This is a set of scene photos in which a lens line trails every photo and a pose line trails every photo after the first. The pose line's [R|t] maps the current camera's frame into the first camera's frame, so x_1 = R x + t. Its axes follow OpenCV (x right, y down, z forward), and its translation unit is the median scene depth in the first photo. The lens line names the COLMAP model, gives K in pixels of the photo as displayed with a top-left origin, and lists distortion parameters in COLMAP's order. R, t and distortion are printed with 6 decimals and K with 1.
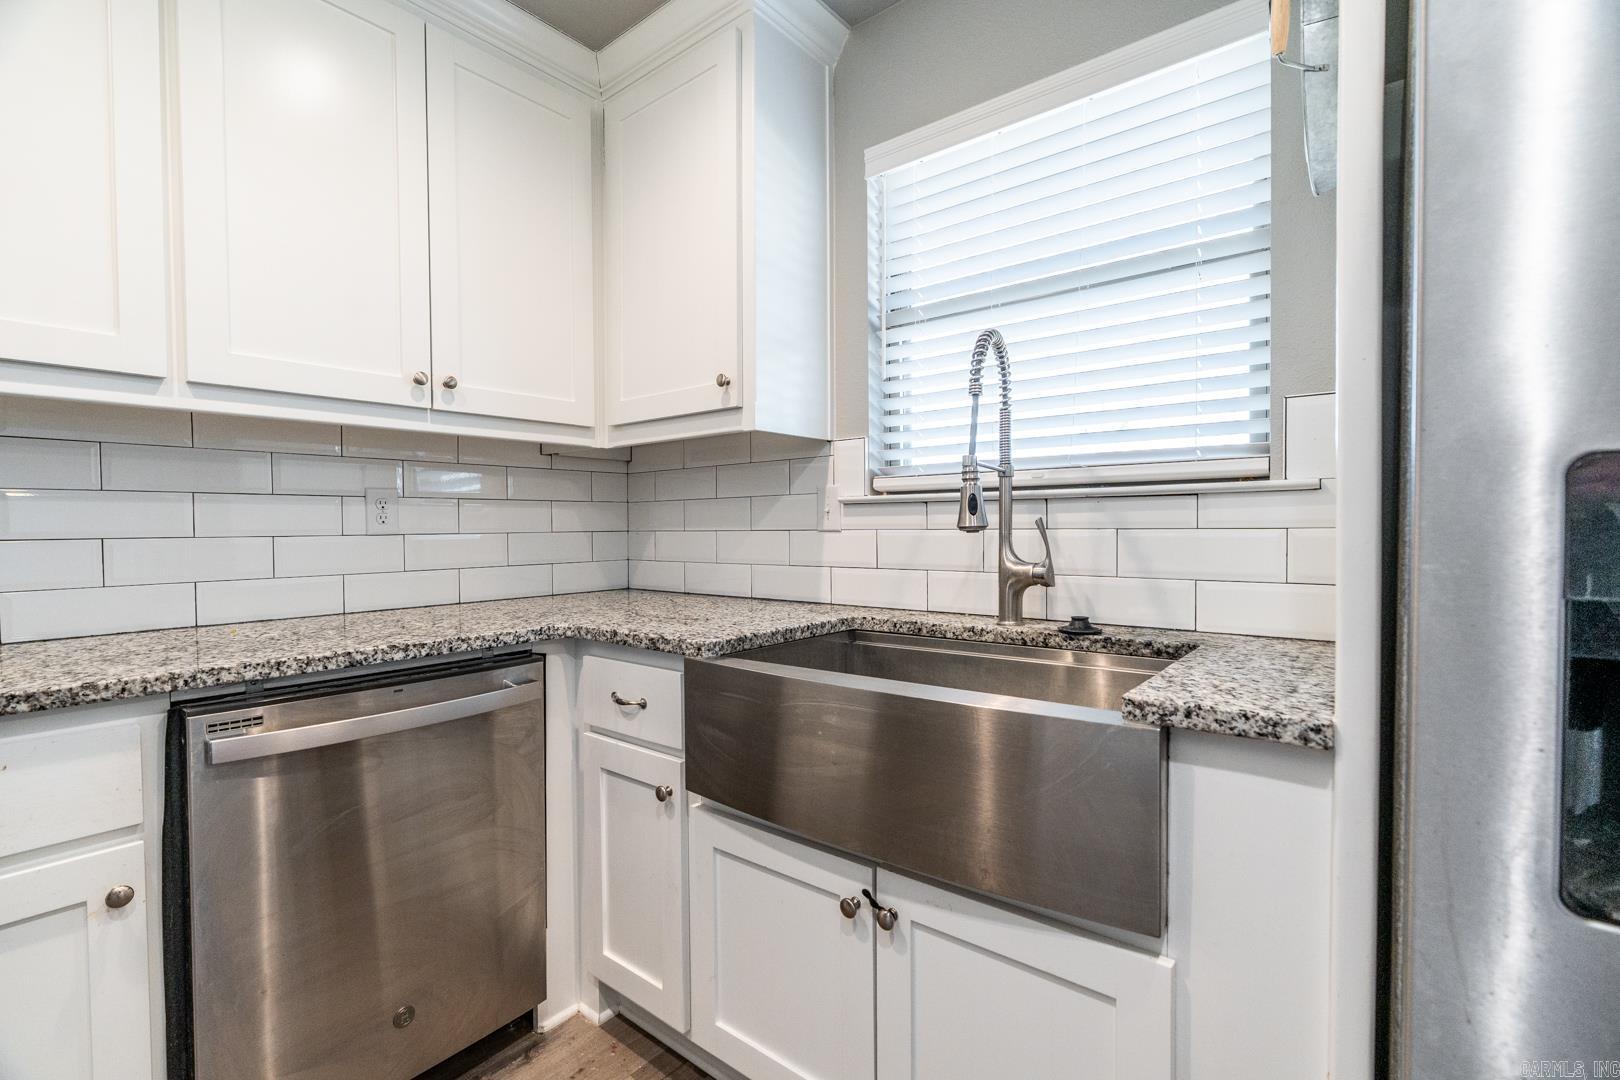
lens RADIAL K [[728.8, 0, 810.3], [0, 728.8, 542.9], [0, 0, 1]] dist [-0.005170, 0.000140]
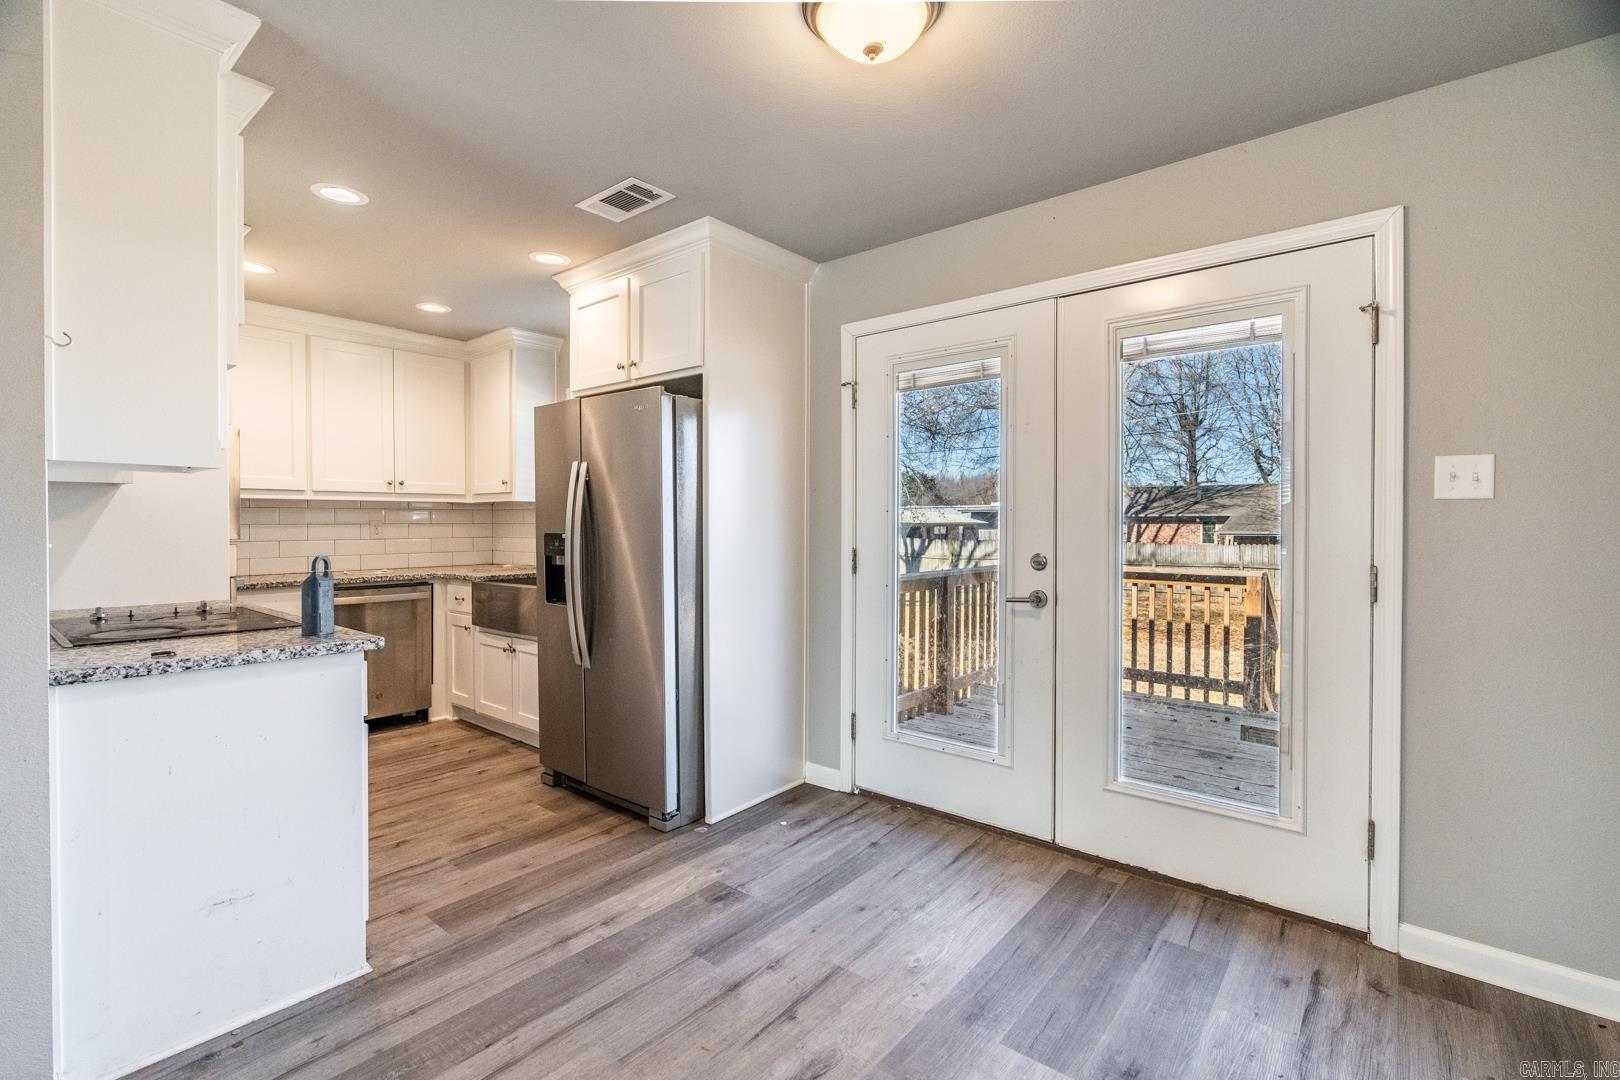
lens RADIAL K [[722.6, 0, 811.2], [0, 722.6, 534.2], [0, 0, 1]] dist [-0.025442, 0.000035]
pose [[0.999969, 0.007595, -0.002298, 1.093102], [-0.007611, 0.999947, -0.006894, -0.028058], [0.002245, 0.006912, 0.999974, -1.747177]]
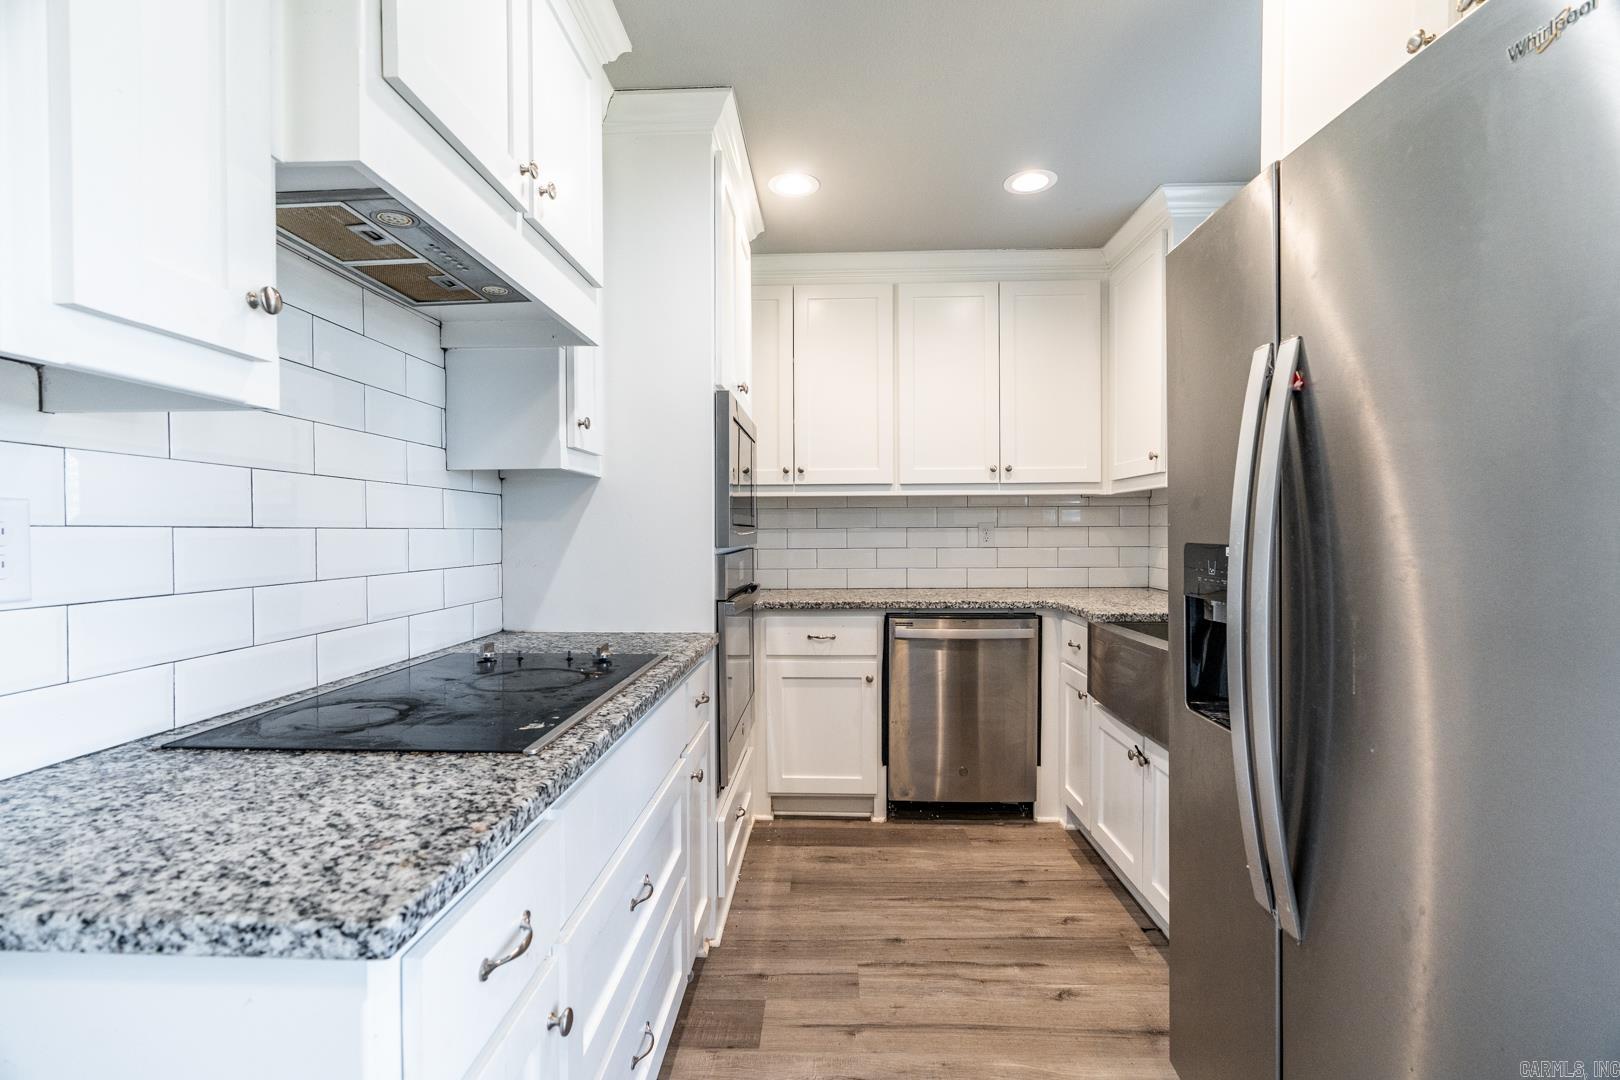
lens RADIAL K [[728.8, 0, 810.3], [0, 728.8, 542.9], [0, 0, 1]] dist [-0.005170, 0.000140]
pose [[0.605079, 0.018074, -0.795960, 0.753790], [-0.018133, 0.999796, 0.008917, -0.038799], [0.795959, 0.009037, 0.605283, -0.589806]]
